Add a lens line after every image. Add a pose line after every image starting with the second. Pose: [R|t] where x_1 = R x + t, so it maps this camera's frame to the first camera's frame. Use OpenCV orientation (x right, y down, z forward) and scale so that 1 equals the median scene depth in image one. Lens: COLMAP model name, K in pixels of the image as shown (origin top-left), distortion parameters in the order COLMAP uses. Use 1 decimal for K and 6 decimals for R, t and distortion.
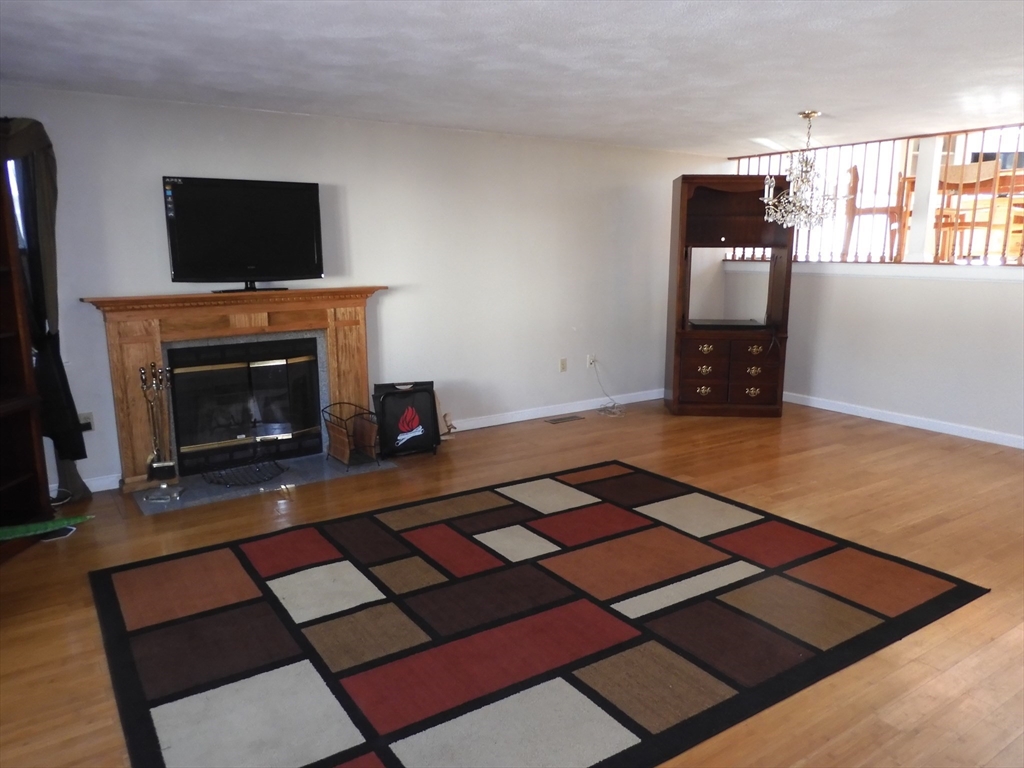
lens RADIAL K [[737.1, 0, 511.4], [0, 737.1, 392.3], [0, 0, 1]] dist [-0.001347, 0.000956]
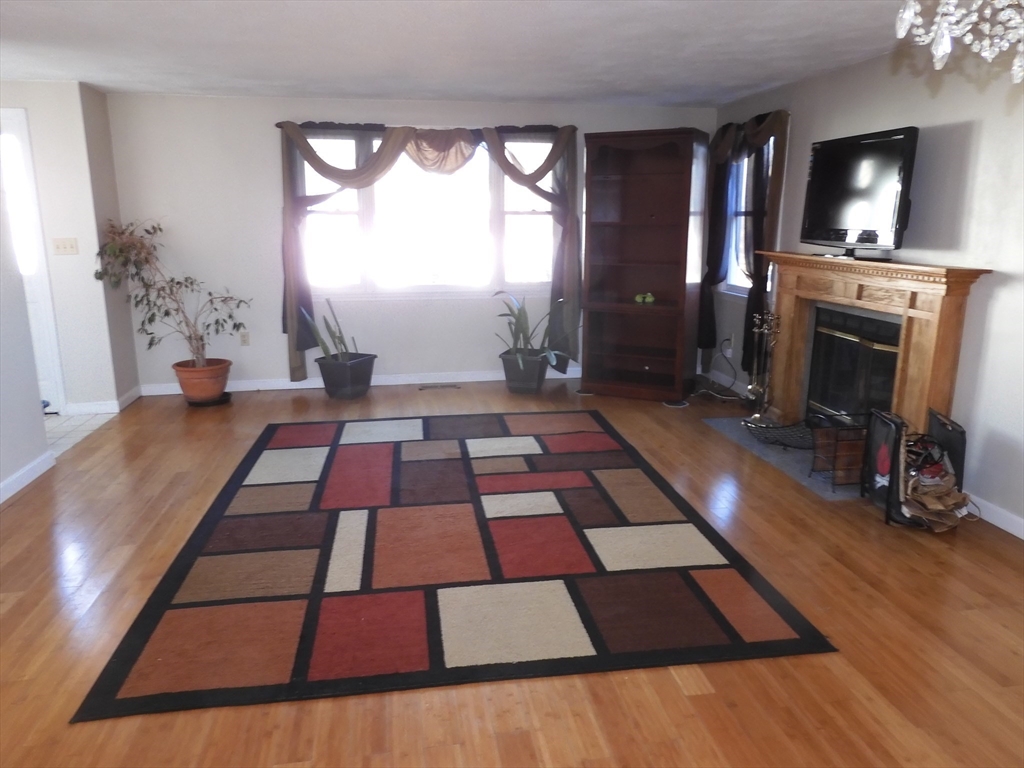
lens RADIAL K [[737.1, 0, 510.7], [0, 737.1, 378.8], [0, 0, 1]] dist [-0.001347, 0.000956]
pose [[-0.421879, 0.199708, -0.884384, 0.817050], [-0.170143, 0.940670, 0.293582, -0.237307], [0.890545, 0.274328, -0.362870, 1.222292]]
